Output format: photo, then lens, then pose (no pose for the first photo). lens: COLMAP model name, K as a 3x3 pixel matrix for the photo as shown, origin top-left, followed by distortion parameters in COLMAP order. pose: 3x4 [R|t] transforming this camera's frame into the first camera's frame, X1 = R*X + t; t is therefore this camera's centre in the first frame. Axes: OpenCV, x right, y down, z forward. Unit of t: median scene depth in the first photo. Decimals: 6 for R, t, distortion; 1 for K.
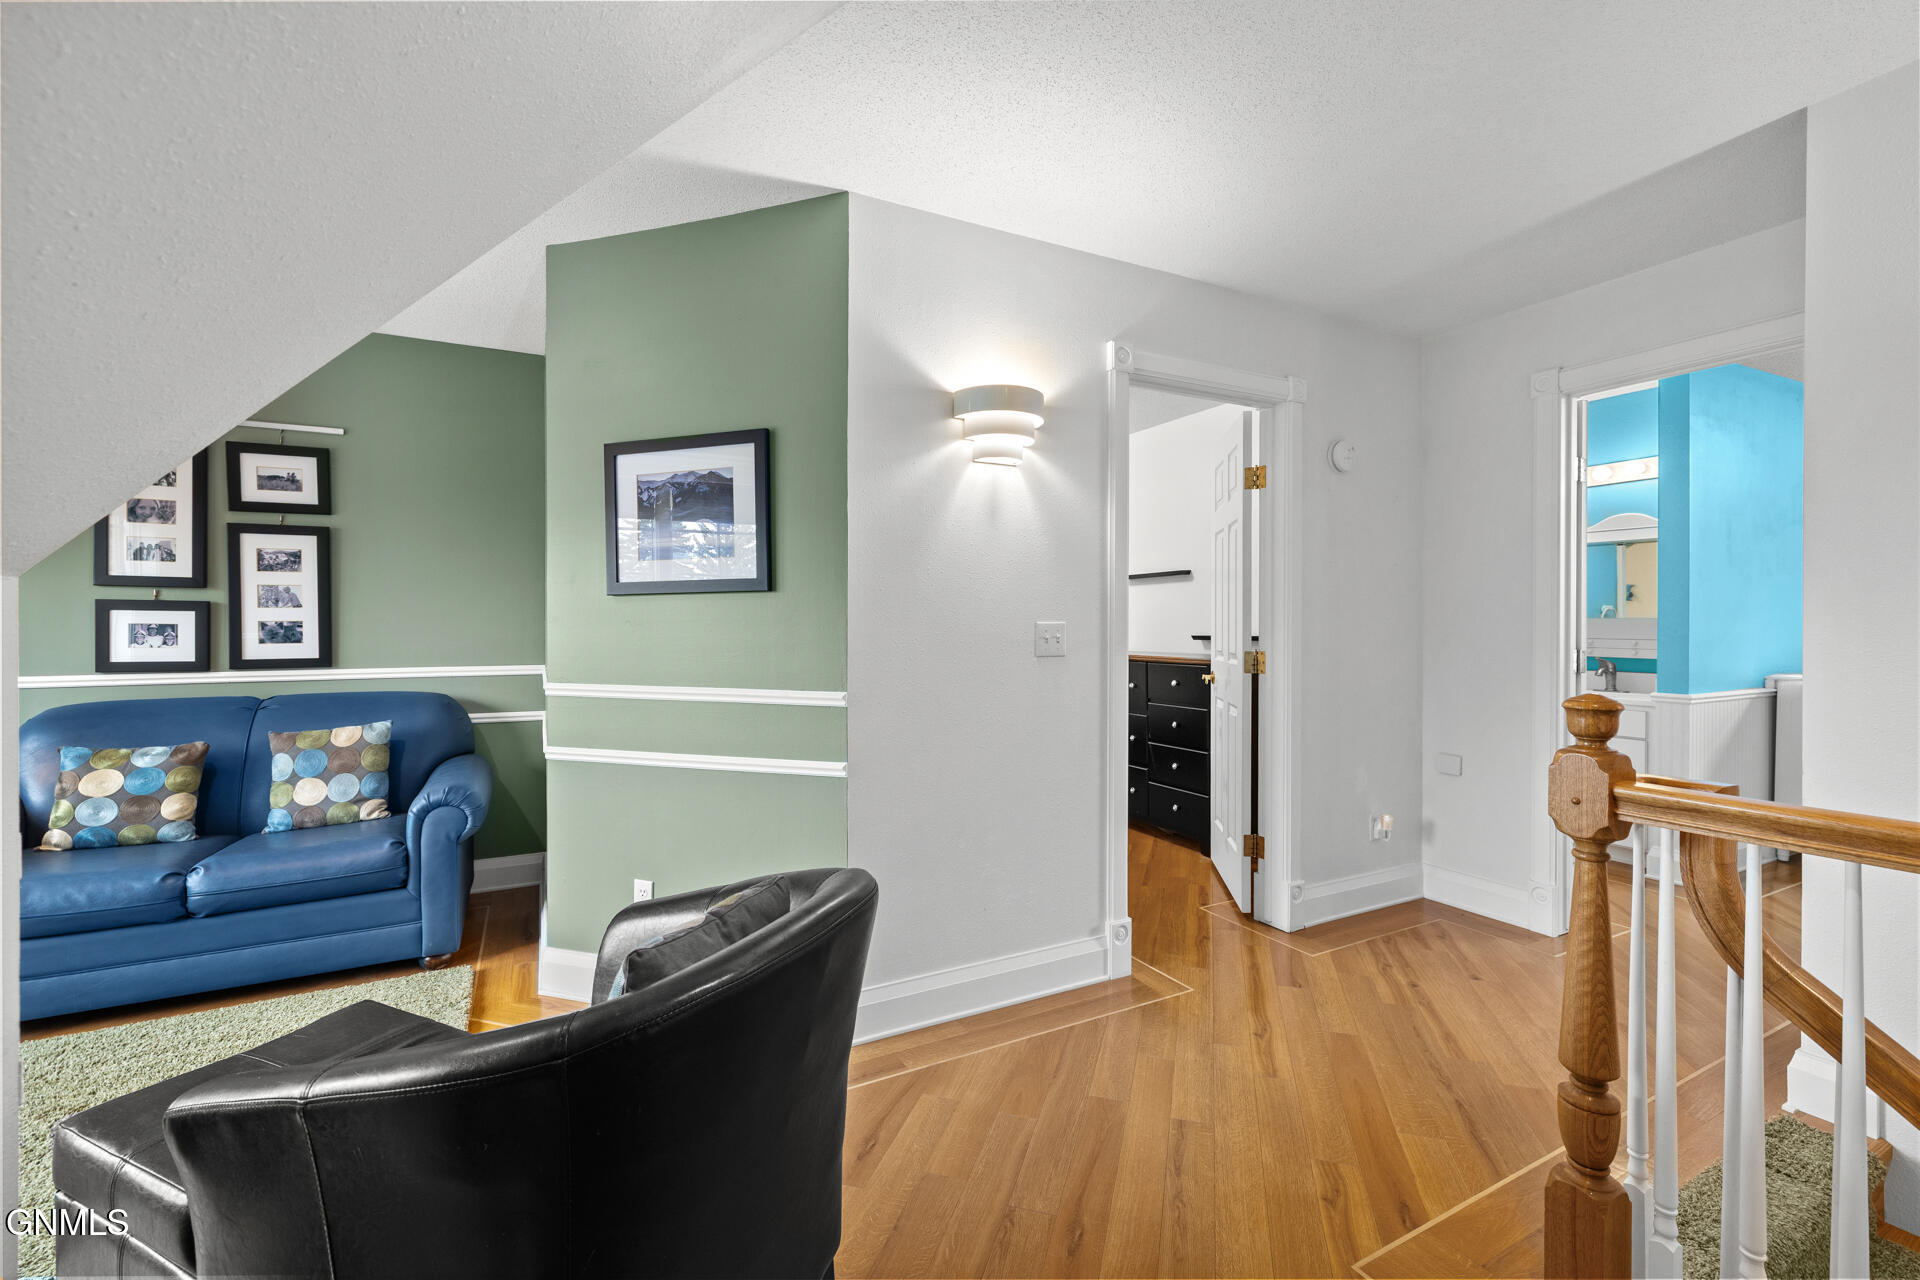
lens RADIAL K [[809.1, 0, 956.0], [0, 809.1, 632.4], [0, 0, 1]] dist [0.001010, -0.000219]
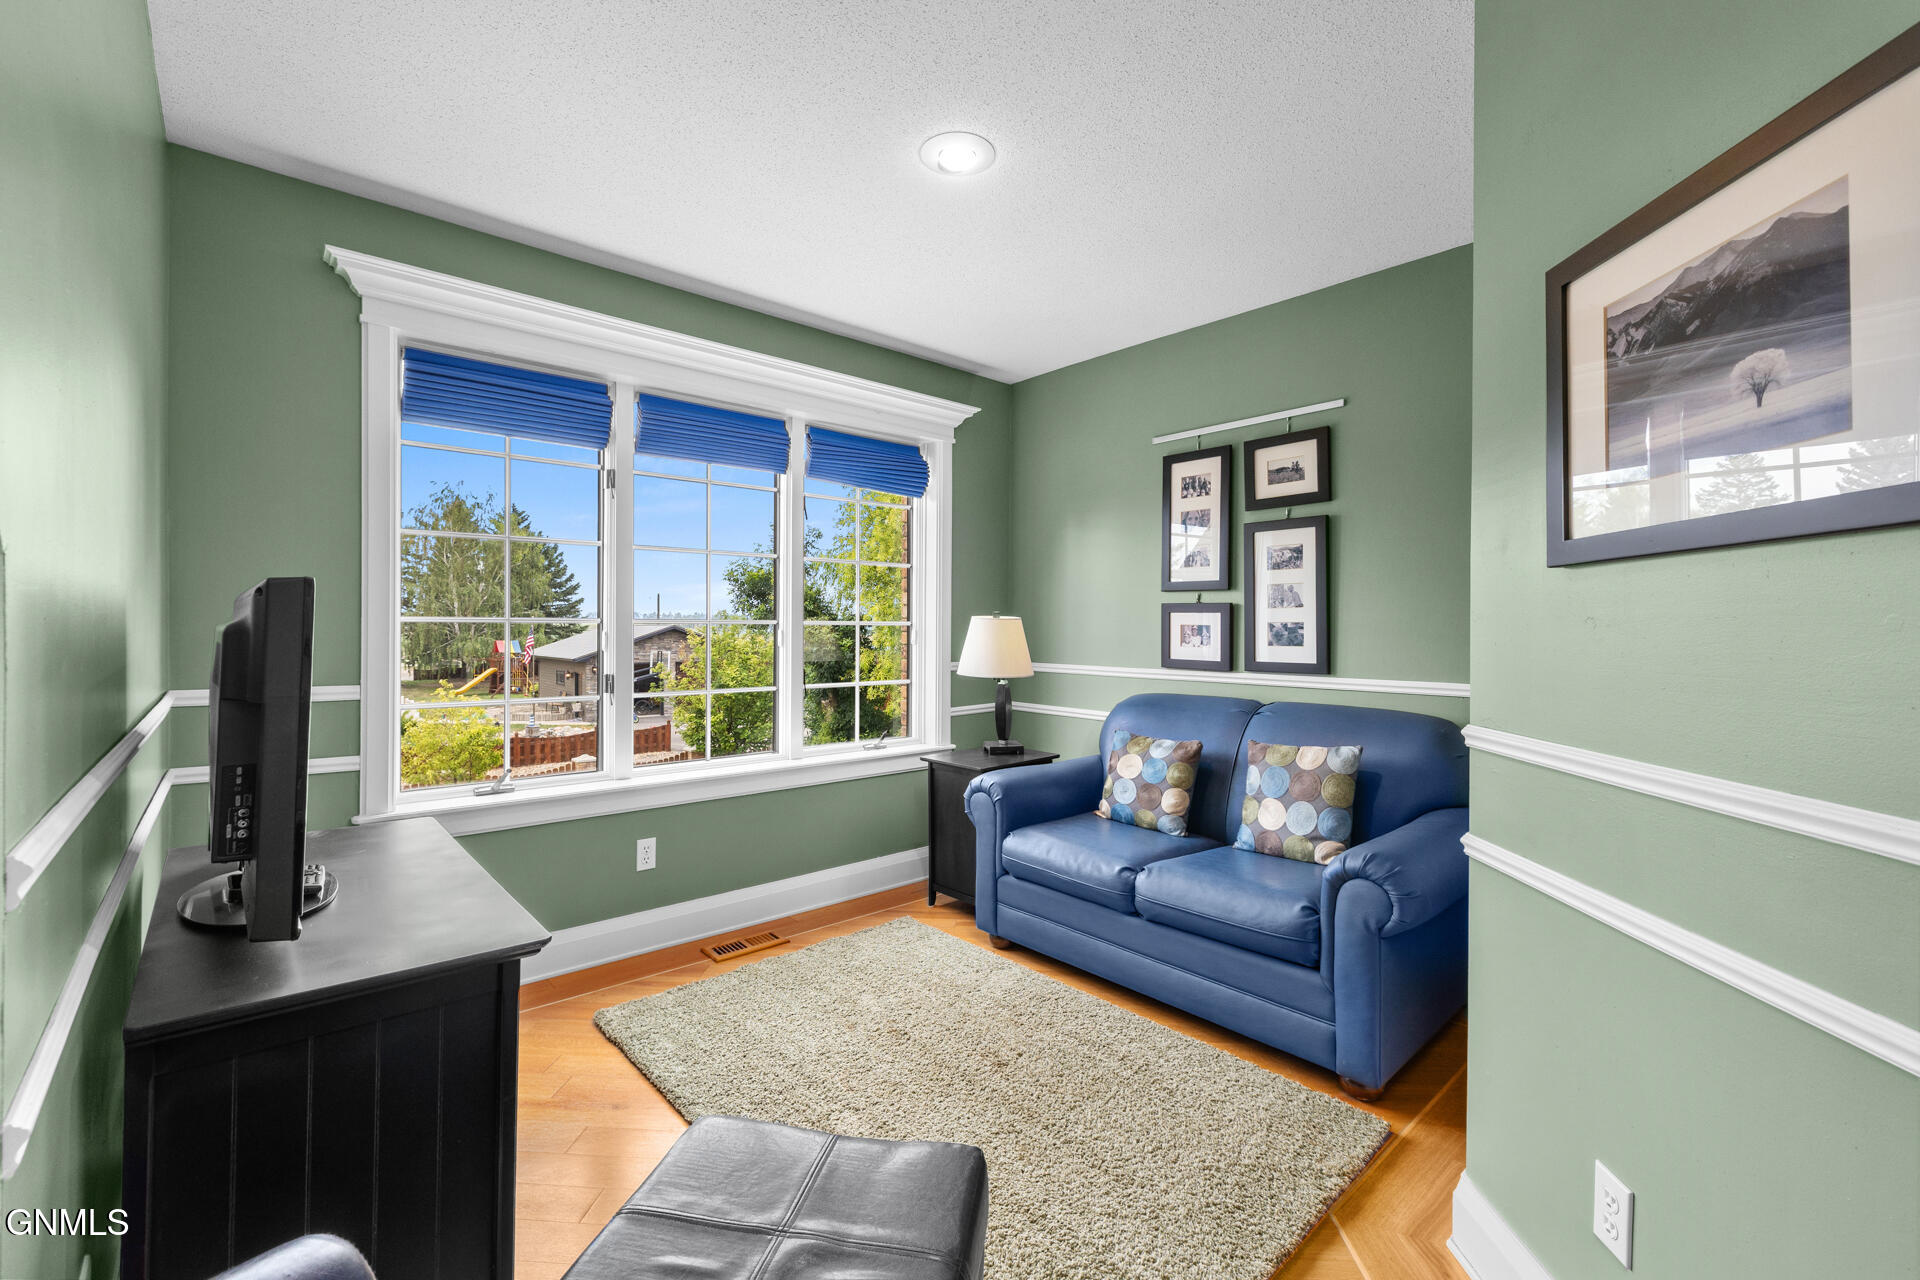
lens RADIAL K [[809.1, 0, 954.0], [0, 809.1, 626.2], [0, 0, 1]] dist [0.001010, -0.000219]
pose [[0.240104, 0.001065, -0.970747, -0.021683], [-0.015670, 0.999873, -0.002779, -0.000927], [0.970621, 0.015879, 0.240090, 0.432355]]
